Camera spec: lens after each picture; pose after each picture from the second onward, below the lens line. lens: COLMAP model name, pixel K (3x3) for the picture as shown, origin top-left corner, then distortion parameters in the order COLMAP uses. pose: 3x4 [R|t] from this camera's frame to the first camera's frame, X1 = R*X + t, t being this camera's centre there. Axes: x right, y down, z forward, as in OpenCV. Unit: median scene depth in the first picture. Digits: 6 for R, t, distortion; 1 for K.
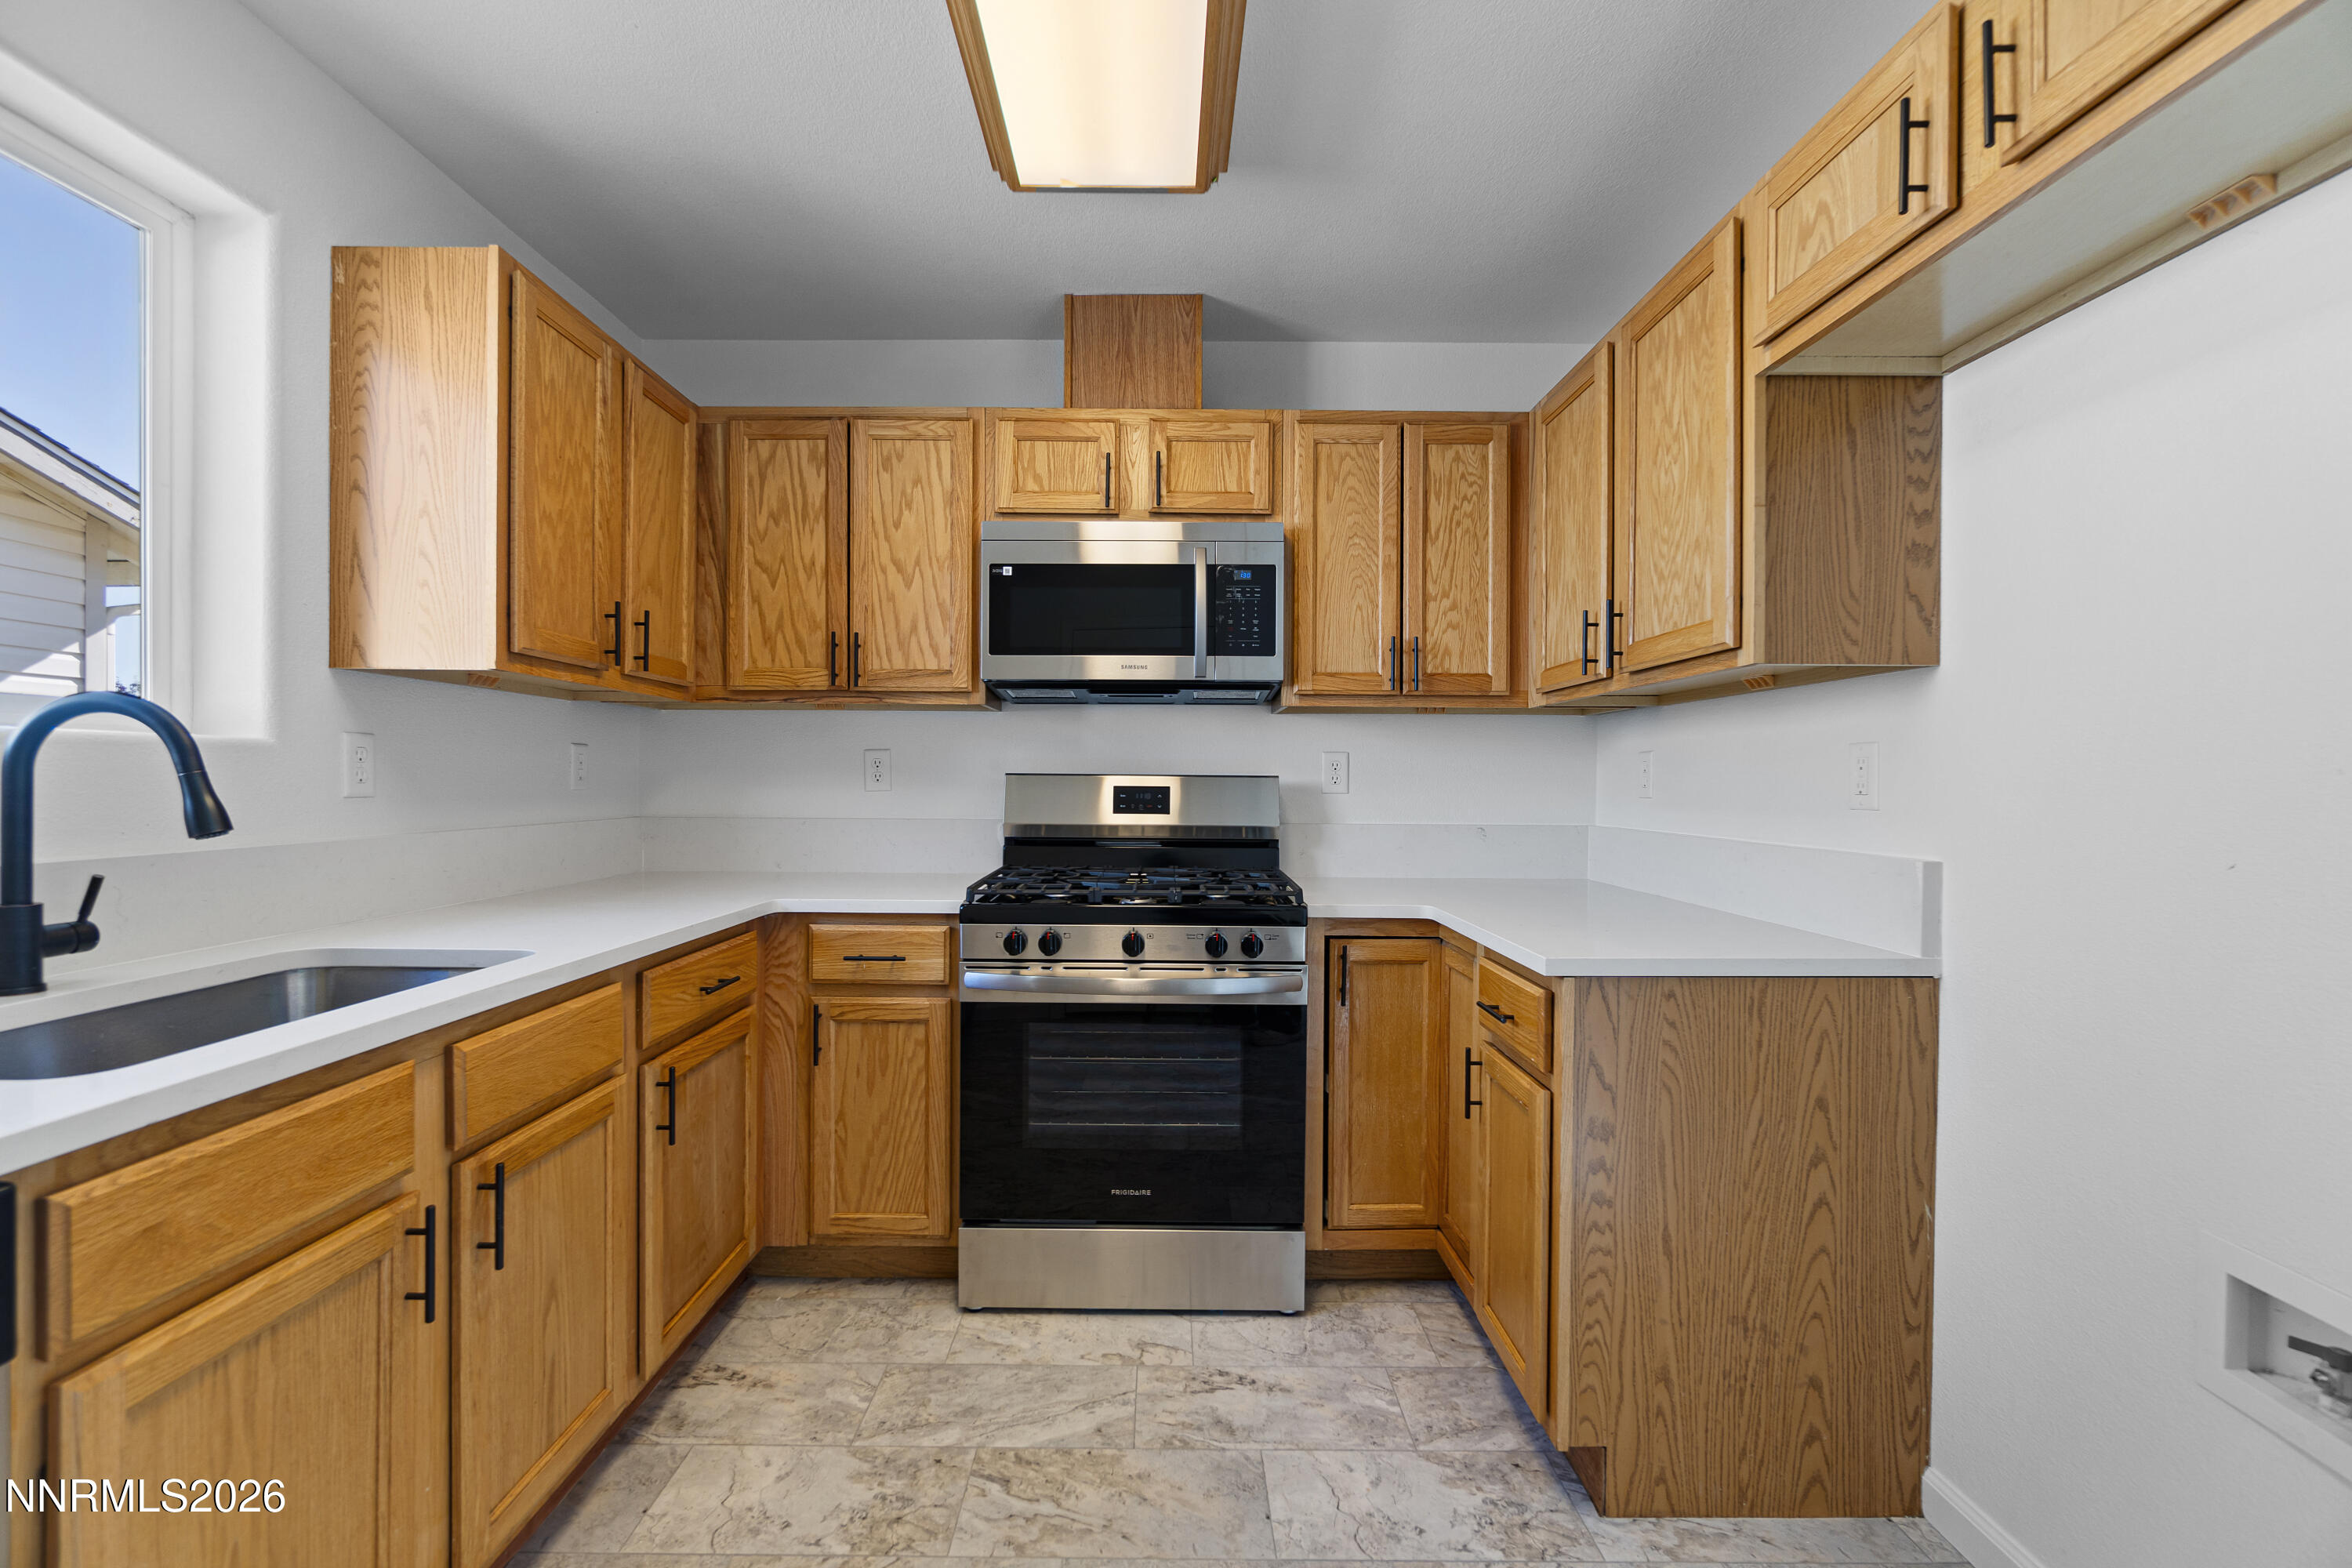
lens RADIAL K [[1005.3, 0, 1165.1], [0, 1005.3, 788.4], [0, 0, 1]] dist [-0.009649, 0.000061]
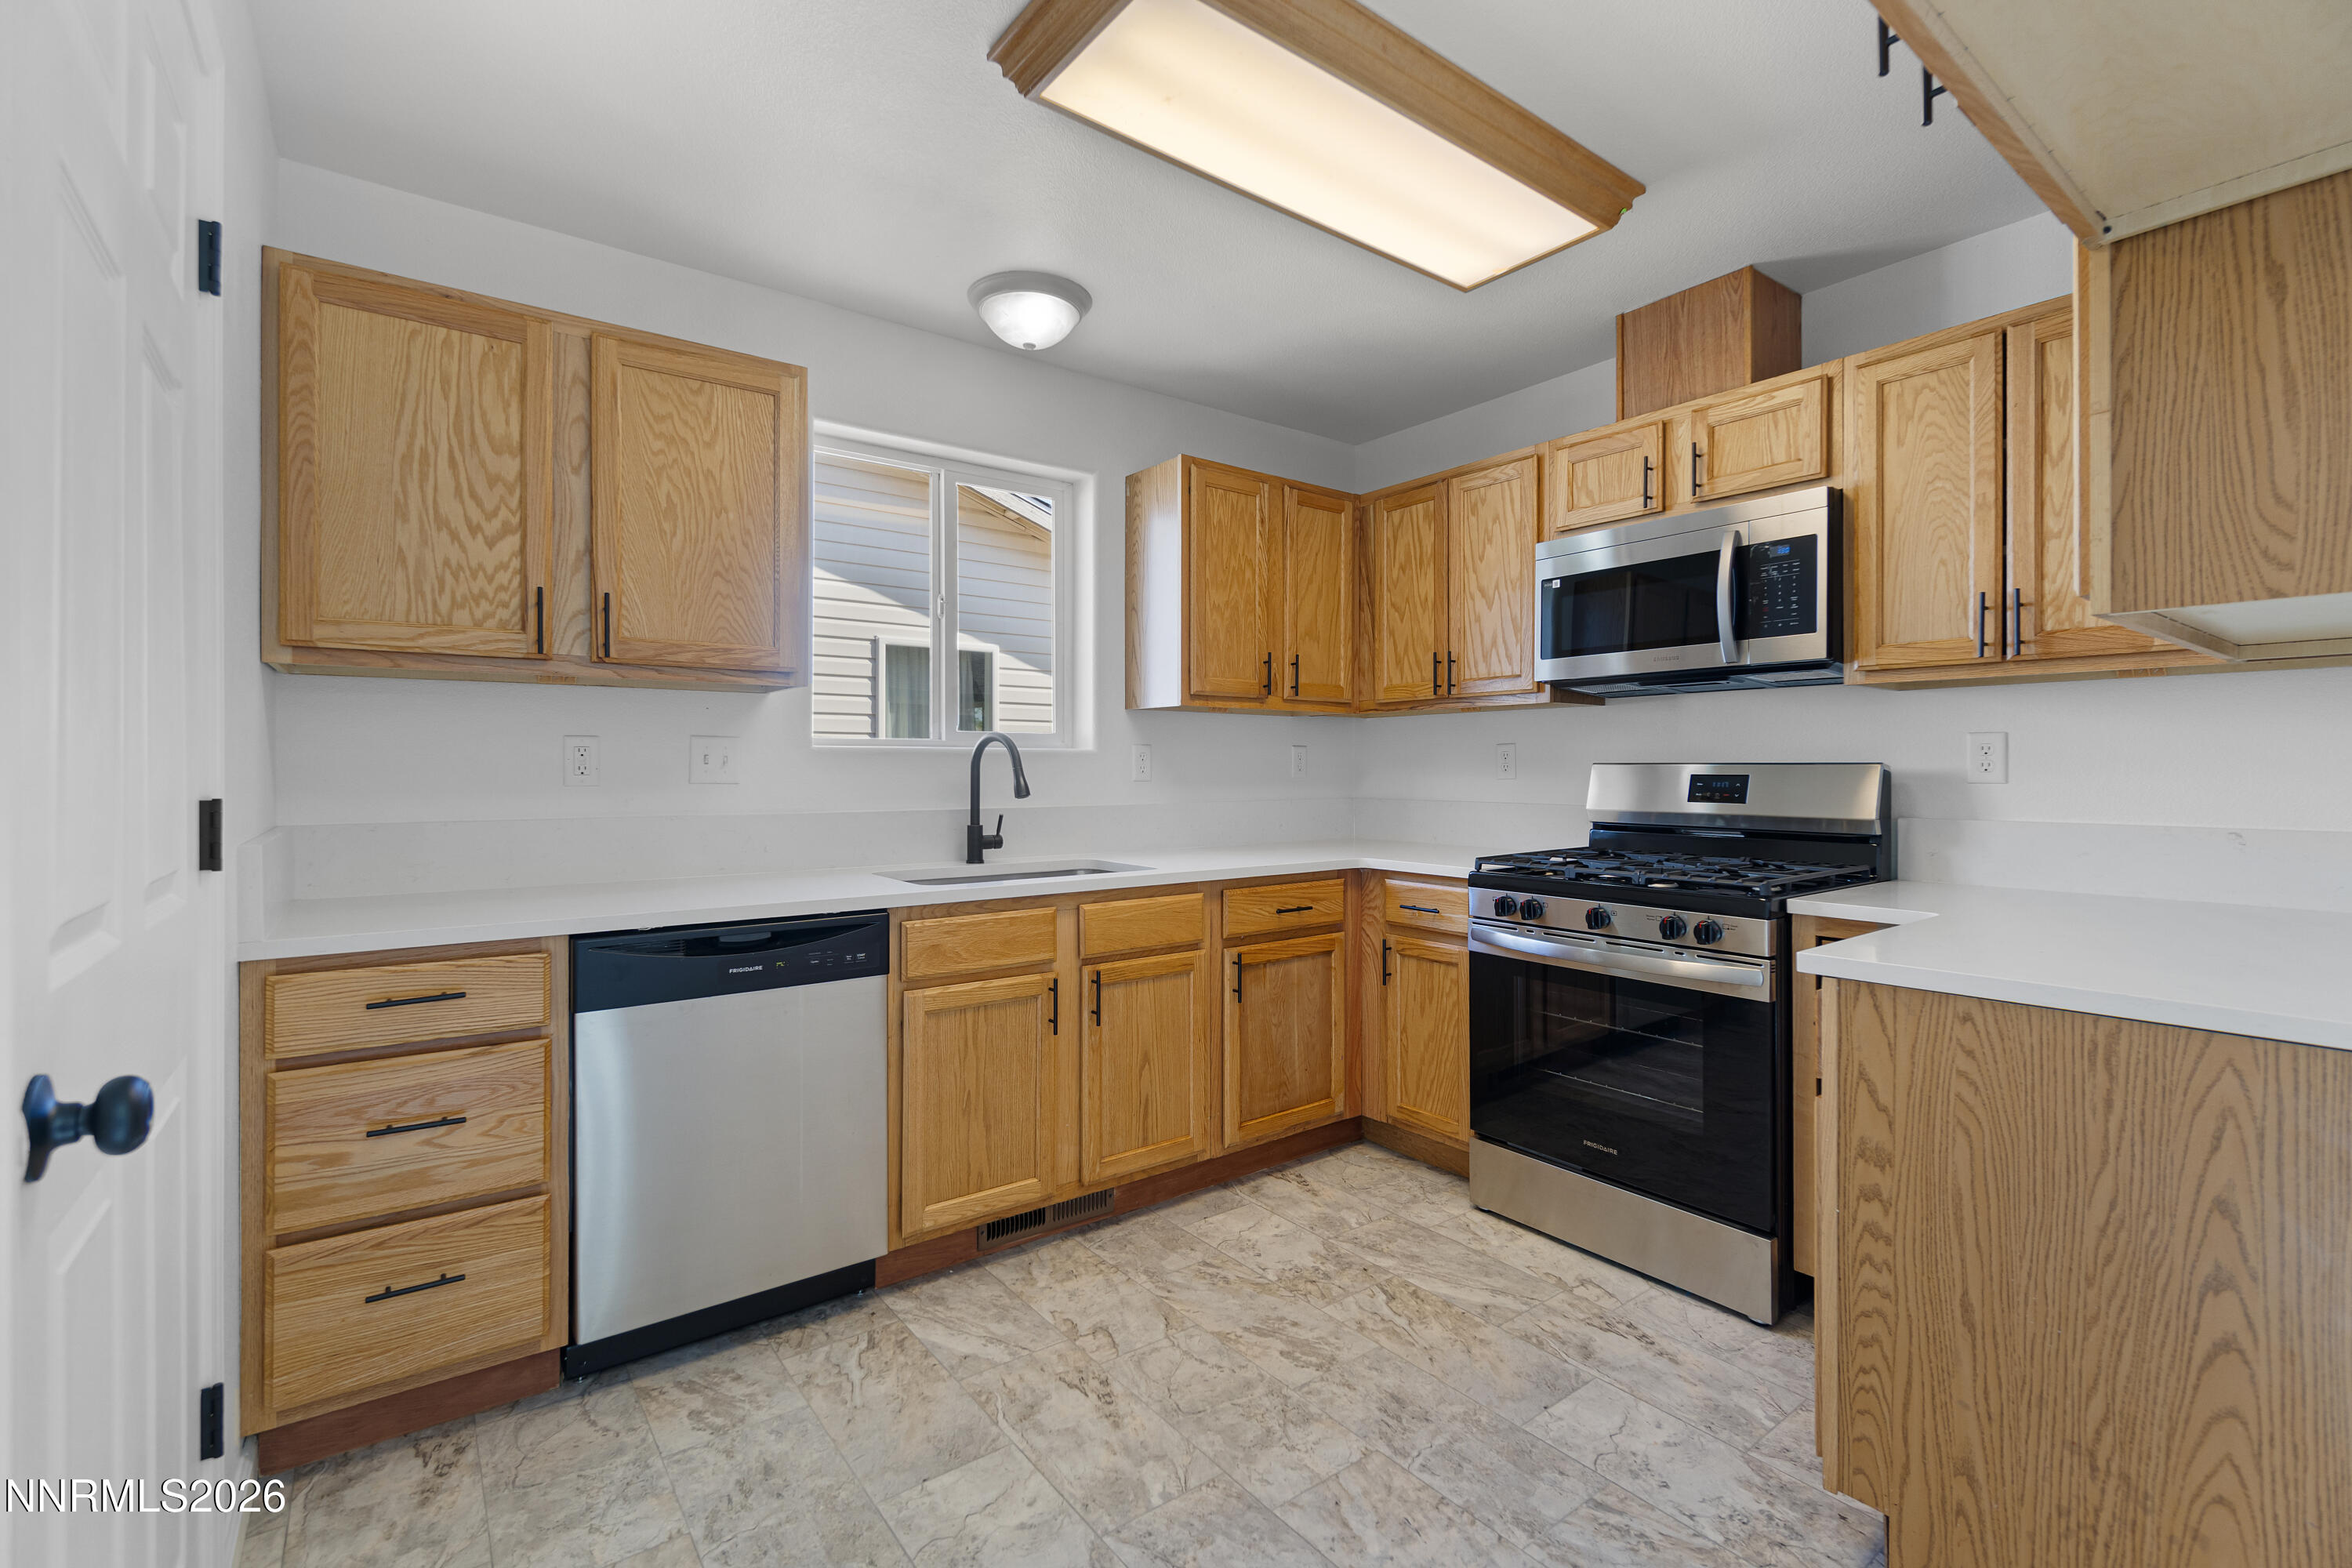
lens RADIAL K [[1027.9, 0, 1167.2], [0, 1027.9, 769.2], [0, 0, 1]] dist [-0.004073, -0.000193]
pose [[0.598104, -0.006146, -0.801395, 0.626233], [-0.002058, 0.999956, -0.009205, 0.004041], [0.801416, 0.007154, 0.598065, -0.048472]]
